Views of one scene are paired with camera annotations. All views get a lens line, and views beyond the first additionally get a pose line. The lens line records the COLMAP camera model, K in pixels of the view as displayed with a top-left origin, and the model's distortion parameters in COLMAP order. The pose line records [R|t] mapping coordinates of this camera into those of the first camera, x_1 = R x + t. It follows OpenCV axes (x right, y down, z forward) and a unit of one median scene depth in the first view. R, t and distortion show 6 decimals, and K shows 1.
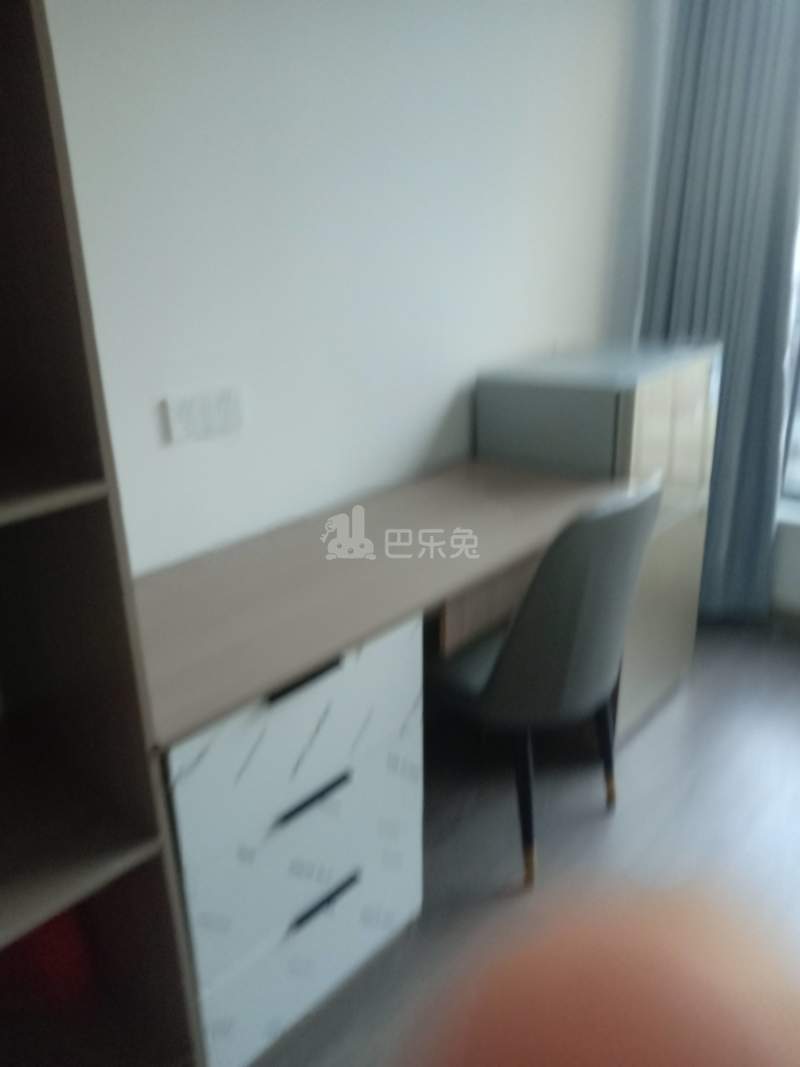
lens RADIAL K [[826.1, 0, 400.0], [0, 826.1, 533.5], [0, 0, 1]] dist [0.048473, -0.132285]
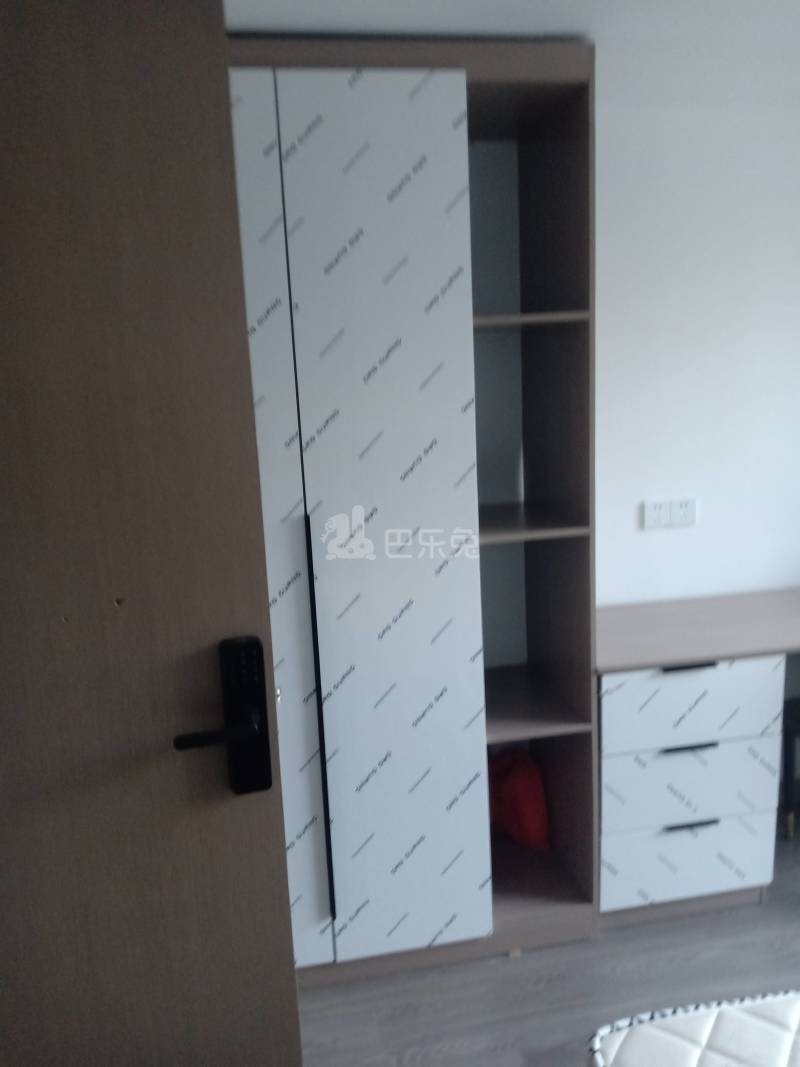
lens RADIAL K [[826.1, 0, 400.0], [0, 826.1, 533.5], [0, 0, 1]] dist [0.048473, -0.132285]
pose [[0.819150, 0.100039, -0.564788, 0.294636], [-0.175314, 0.981219, -0.080469, 0.133928], [0.546131, 0.164931, 0.821303, -0.671633]]
